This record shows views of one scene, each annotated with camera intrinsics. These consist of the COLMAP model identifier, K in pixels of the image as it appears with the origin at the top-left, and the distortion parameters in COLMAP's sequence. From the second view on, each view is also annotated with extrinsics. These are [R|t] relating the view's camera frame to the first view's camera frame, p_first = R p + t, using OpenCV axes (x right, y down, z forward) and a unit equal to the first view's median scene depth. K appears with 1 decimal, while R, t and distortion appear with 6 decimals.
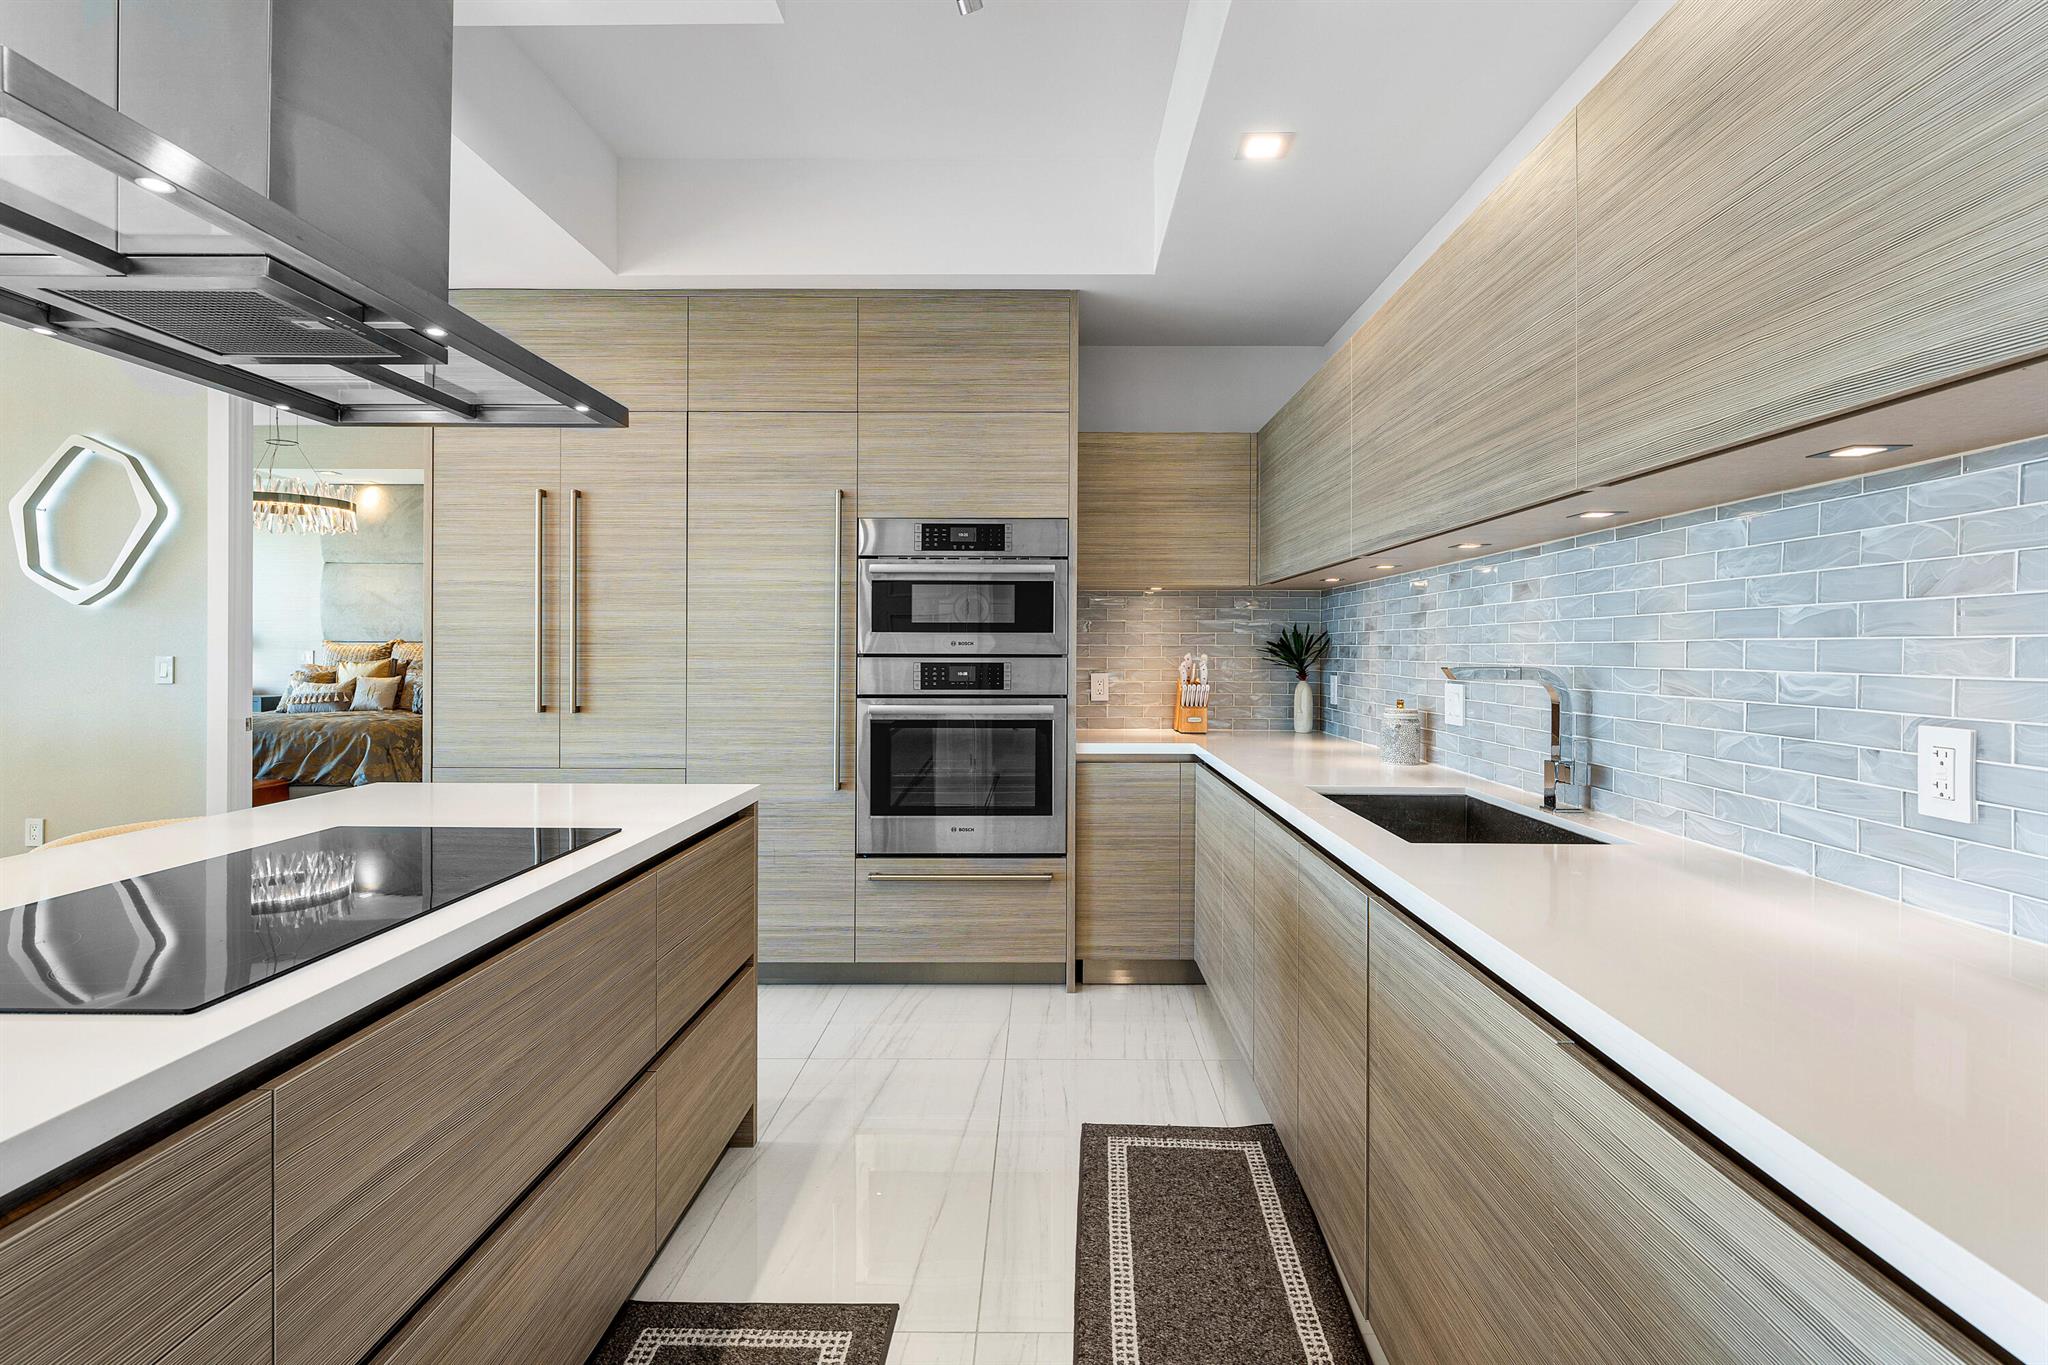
lens RADIAL K [[1010.3, 0, 1030.1], [0, 1010.3, 646.0], [0, 0, 1]] dist [0.001069, 0.000017]
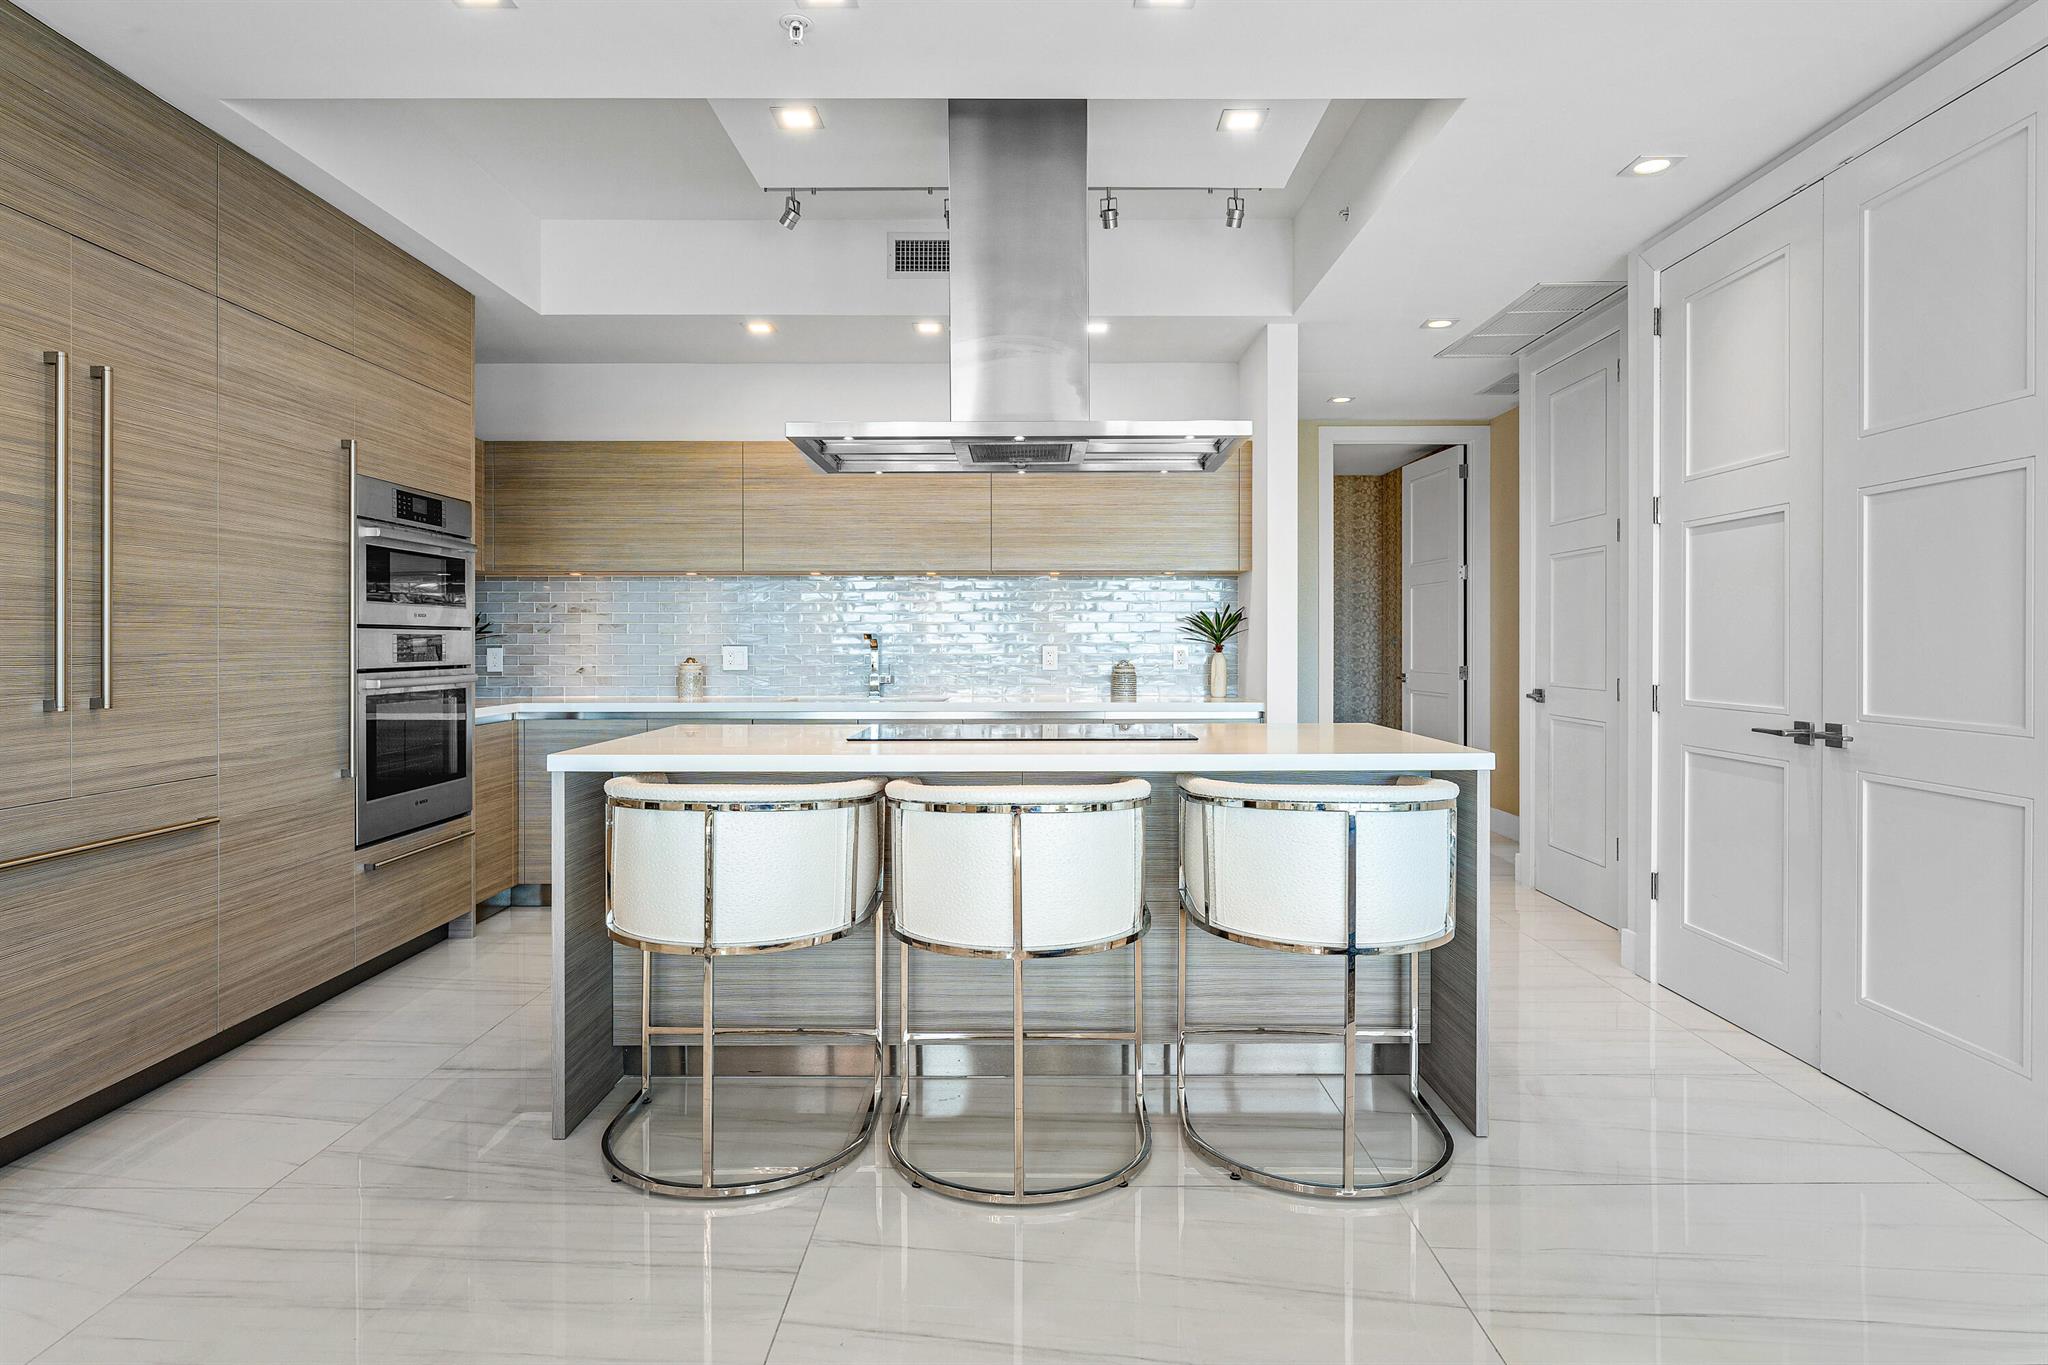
lens RADIAL K [[1113.0, 0, 1029.9], [0, 1113.0, 642.3], [0, 0, 1]] dist [0.002204, -0.000793]
pose [[-0.003905, -0.001461, 0.999991, -1.166772], [0.001754, 0.999997, 0.001468, 0.023443], [-0.999991, 0.001760, -0.003903, 0.402204]]
